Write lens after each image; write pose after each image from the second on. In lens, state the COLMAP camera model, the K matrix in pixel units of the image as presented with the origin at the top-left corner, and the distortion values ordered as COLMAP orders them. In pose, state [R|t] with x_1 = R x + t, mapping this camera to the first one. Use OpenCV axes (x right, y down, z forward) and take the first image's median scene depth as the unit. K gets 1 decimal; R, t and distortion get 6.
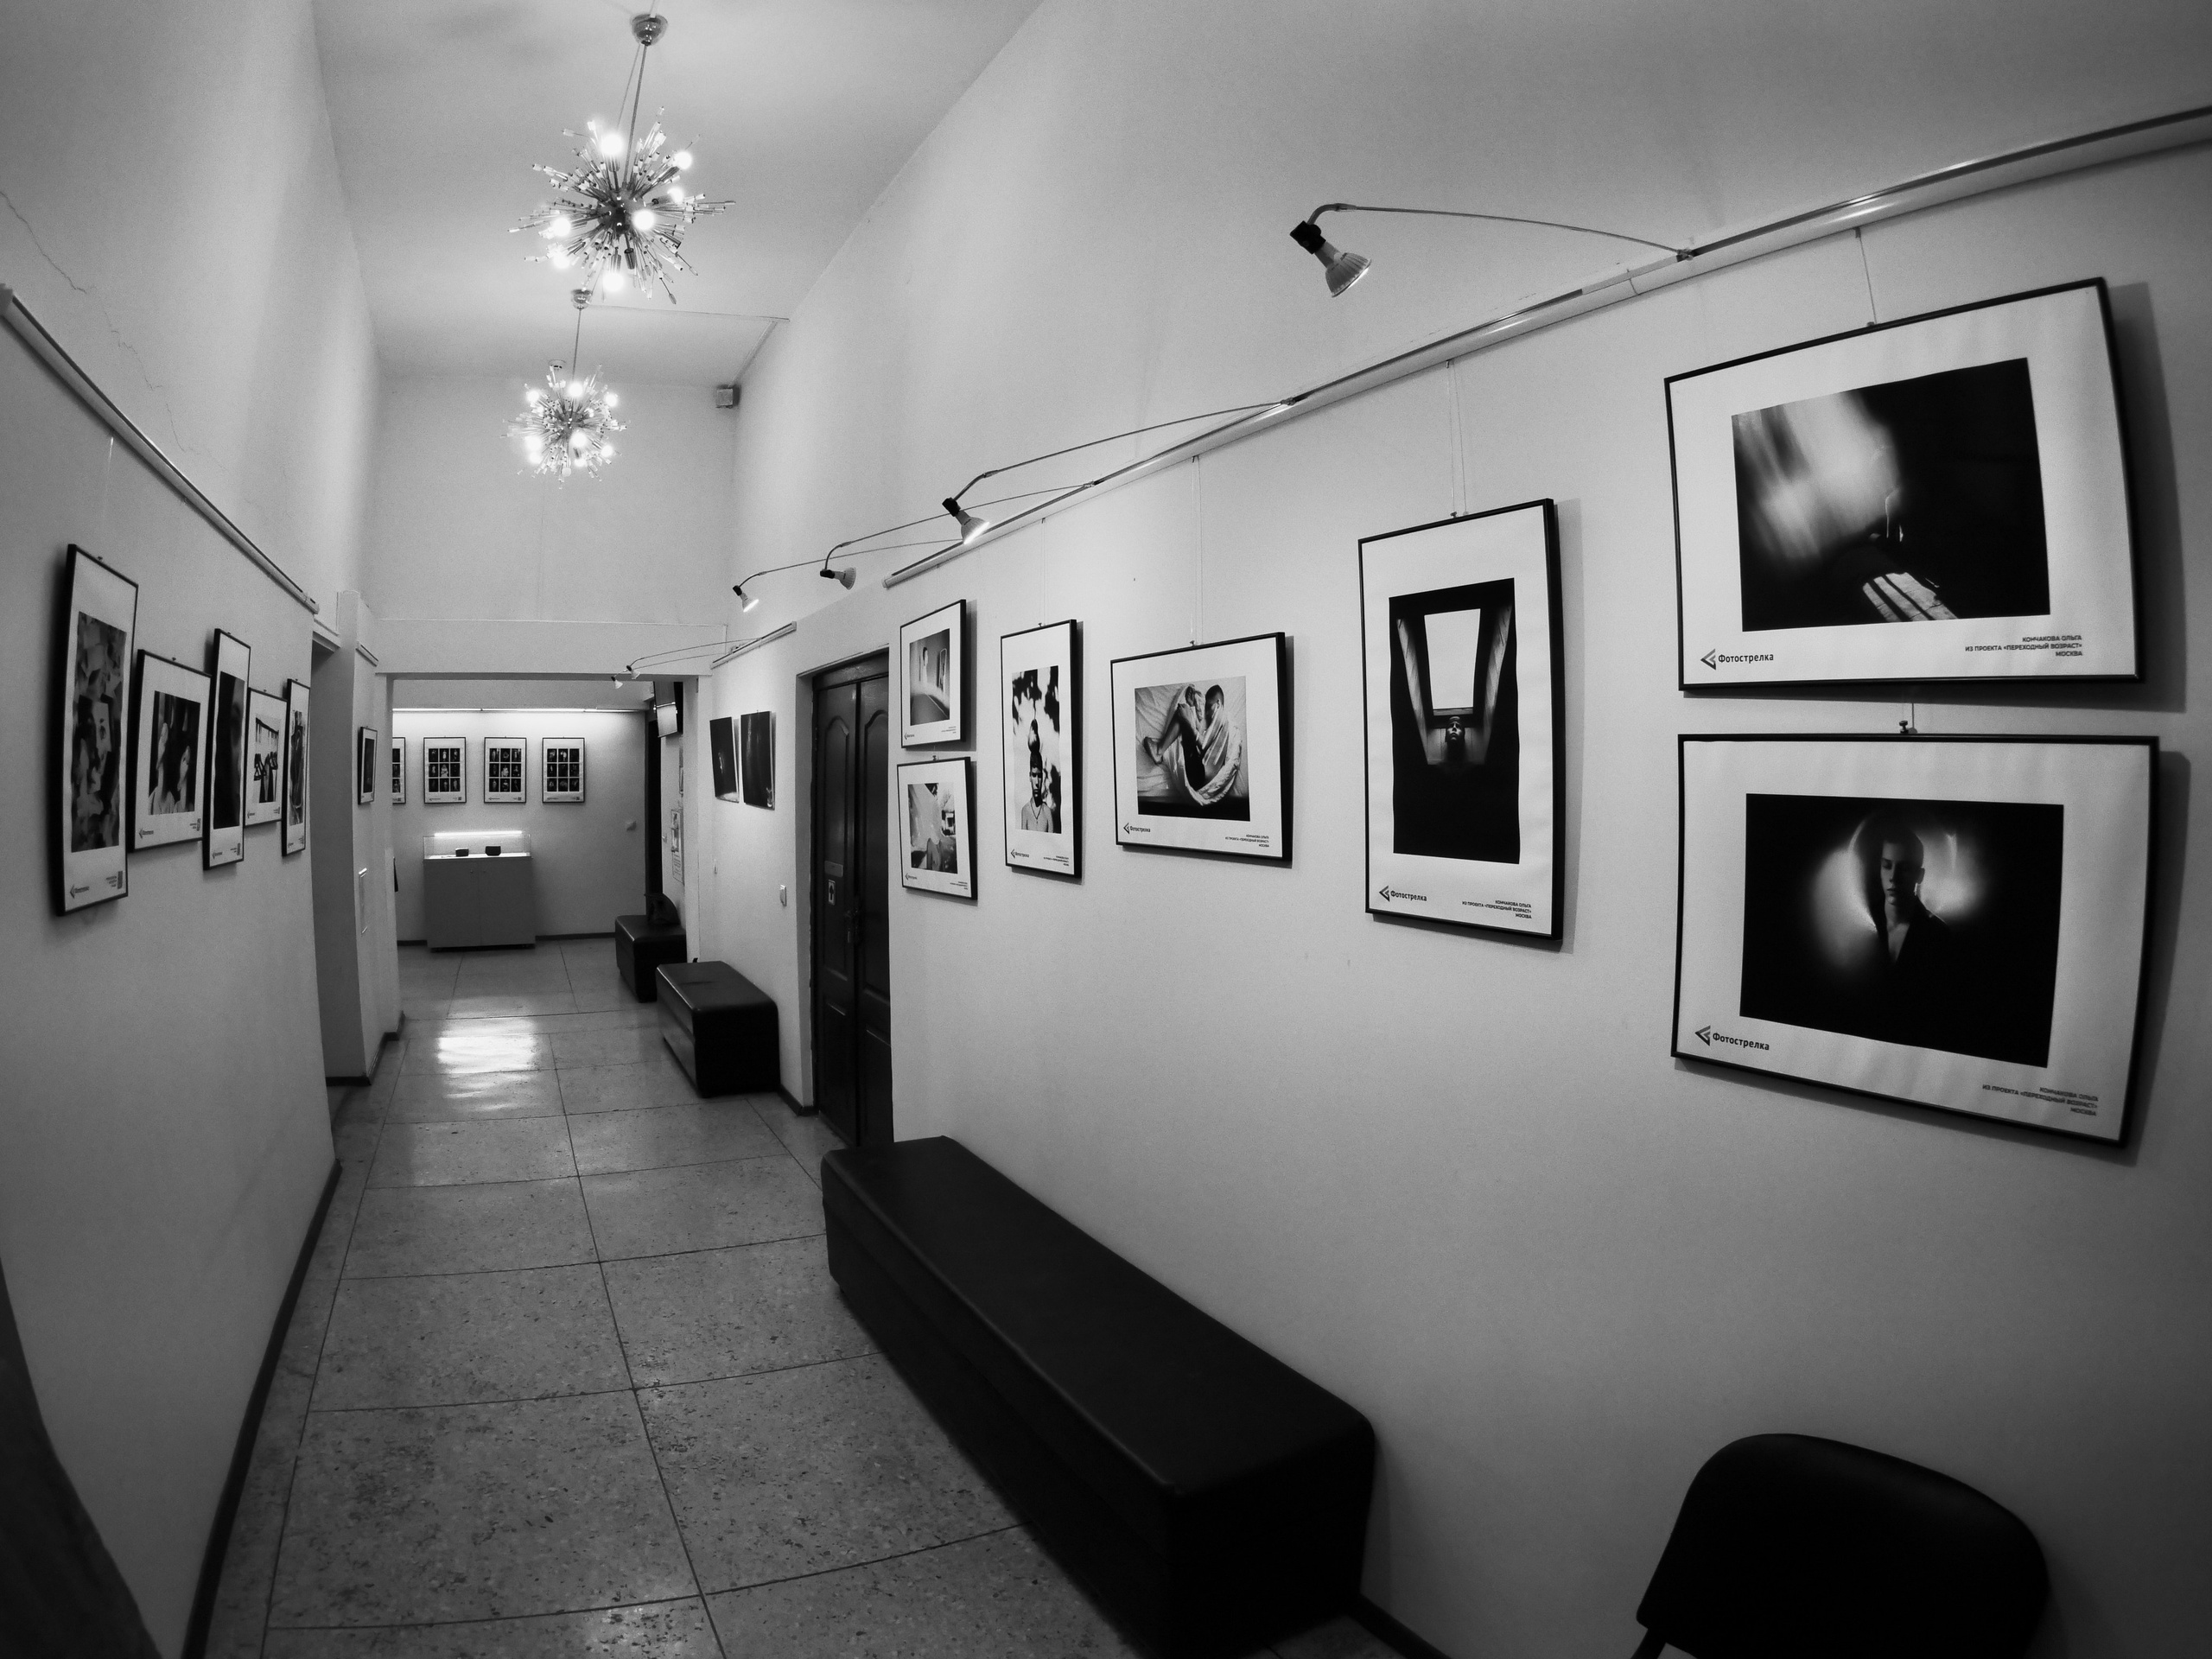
lens RADIAL K [[1845.5, 0, 1106.0], [0, 1845.5, 829.5], [0, 0, 1]] dist [-0.006978, -0.003291]
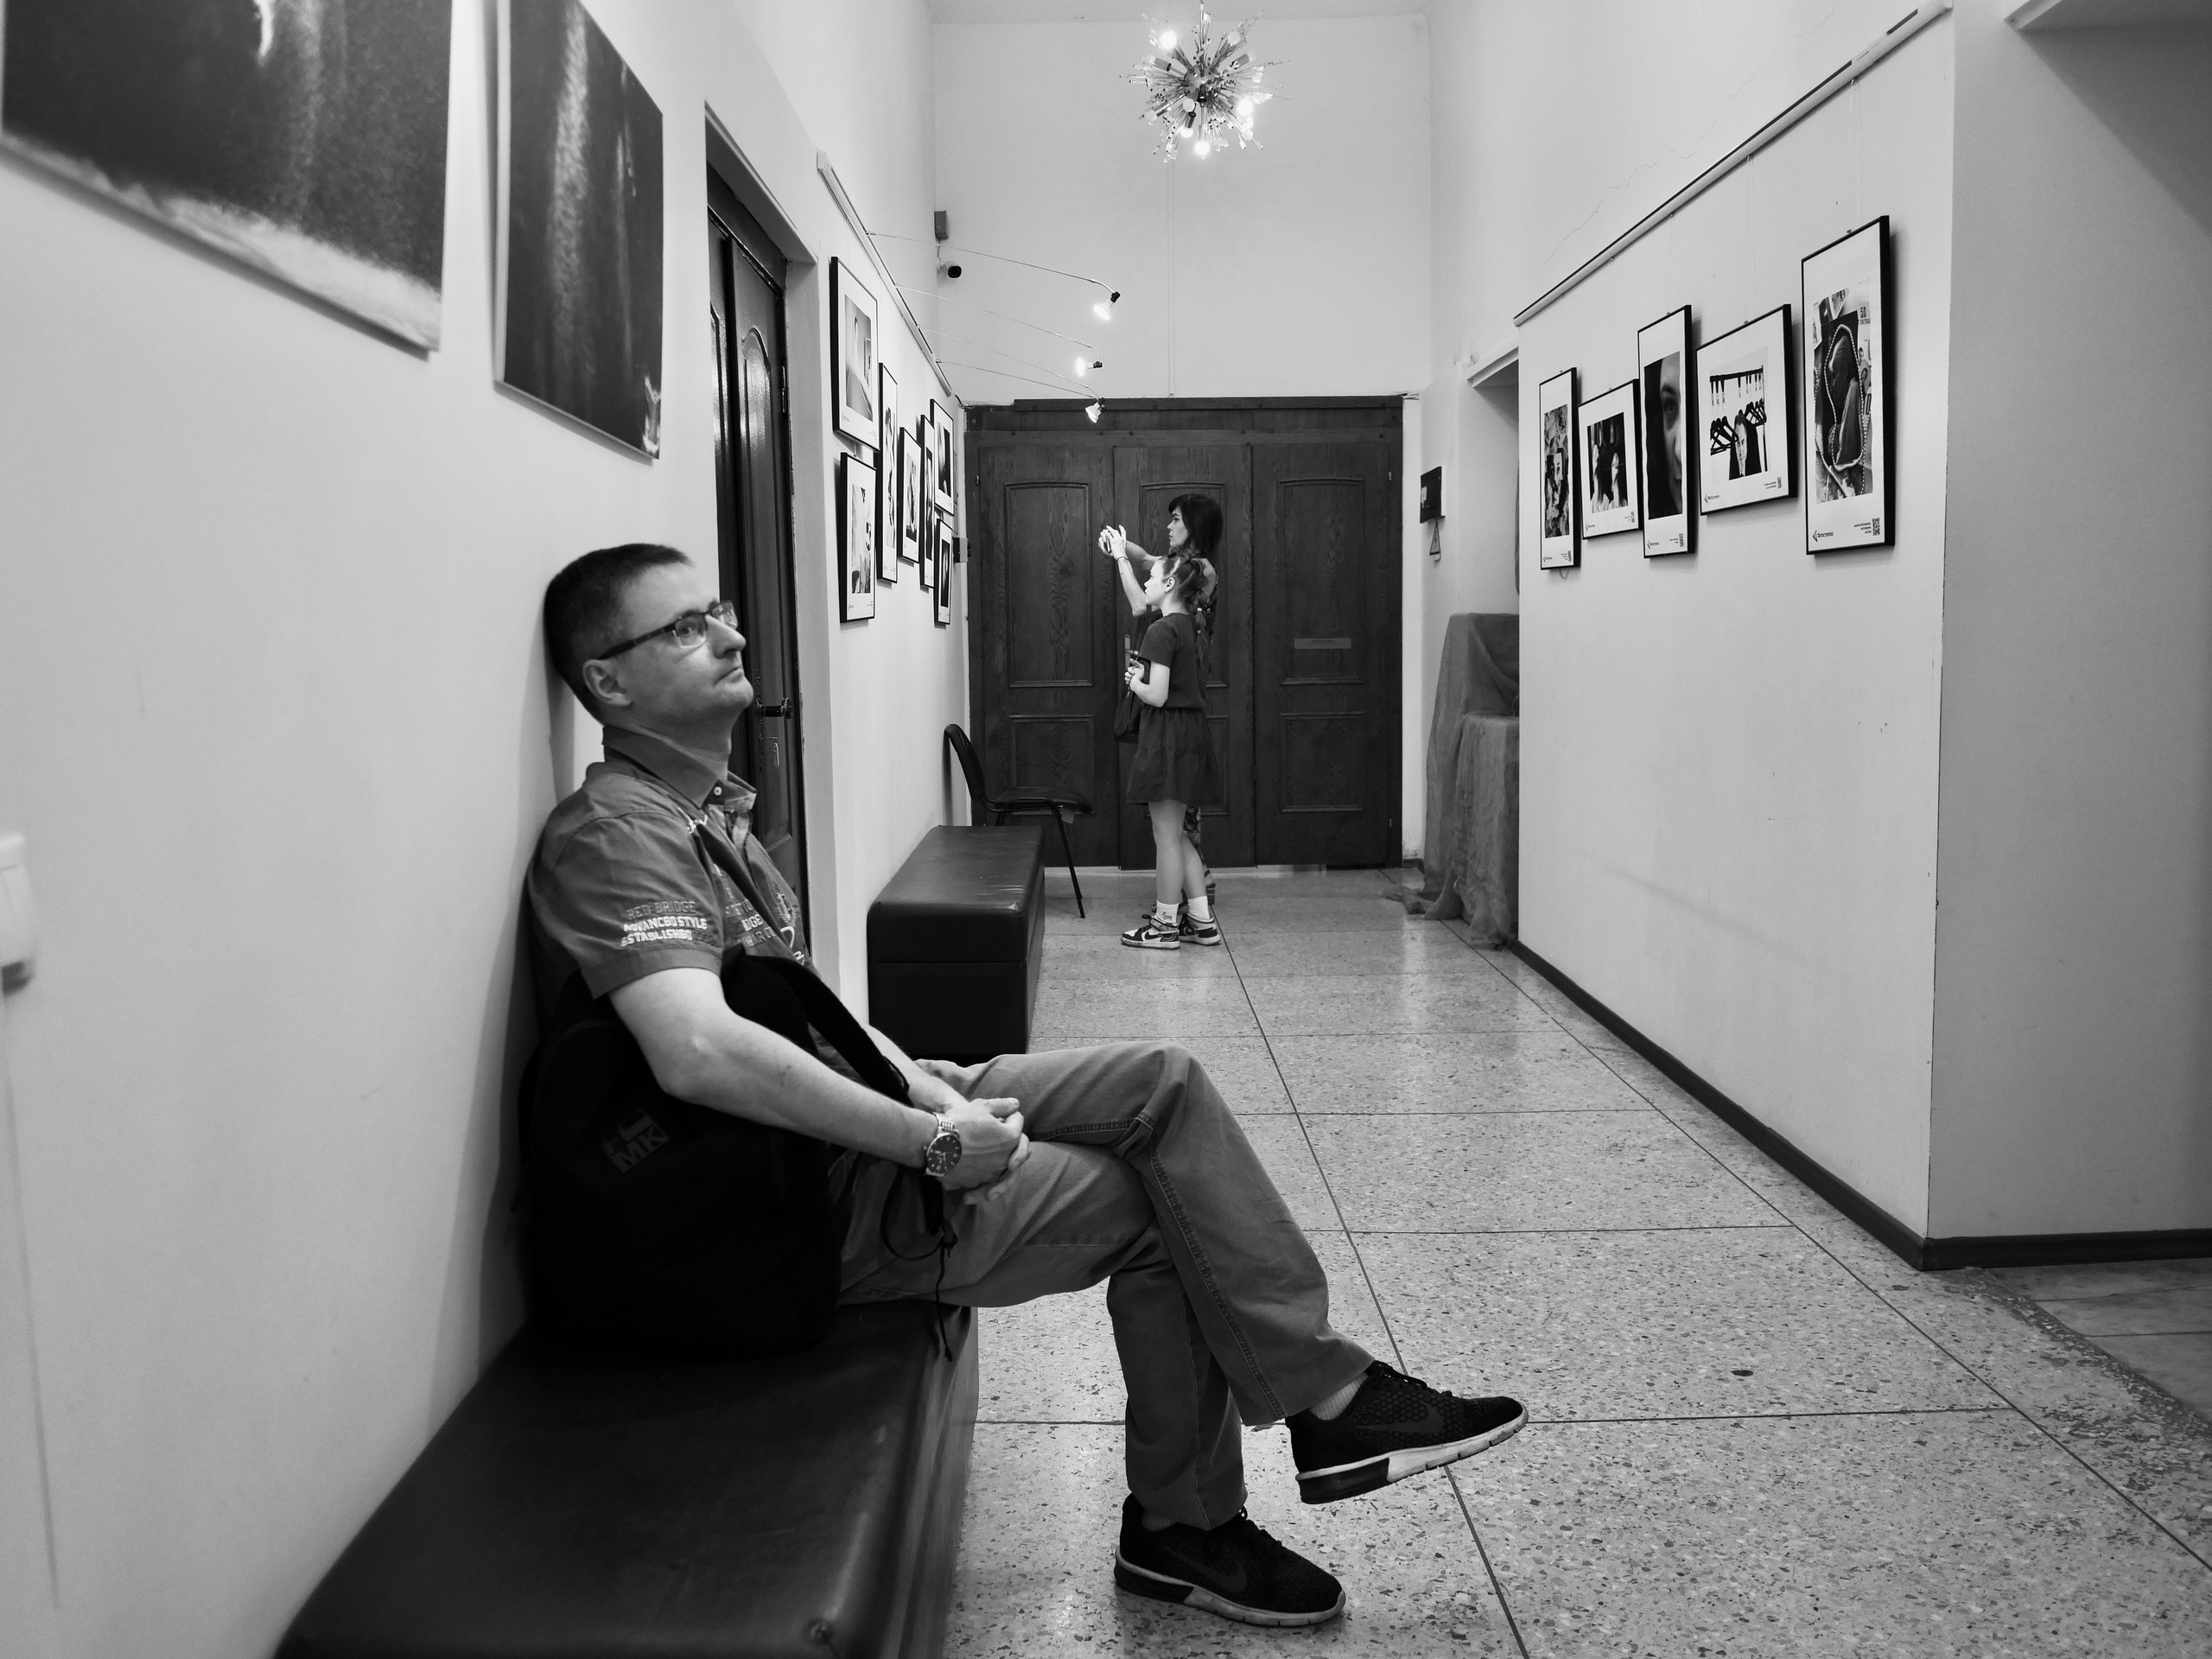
lens RADIAL K [[1845.5, 0, 1106.0], [0, 1845.5, 829.5], [0, 0, 1]] dist [-0.006978, -0.003291]
pose [[-0.935699, -0.017240, 0.352377, -0.647582], [0.037574, 0.988255, 0.148123, 0.008031], [-0.350792, 0.151839, -0.924062, 2.394909]]
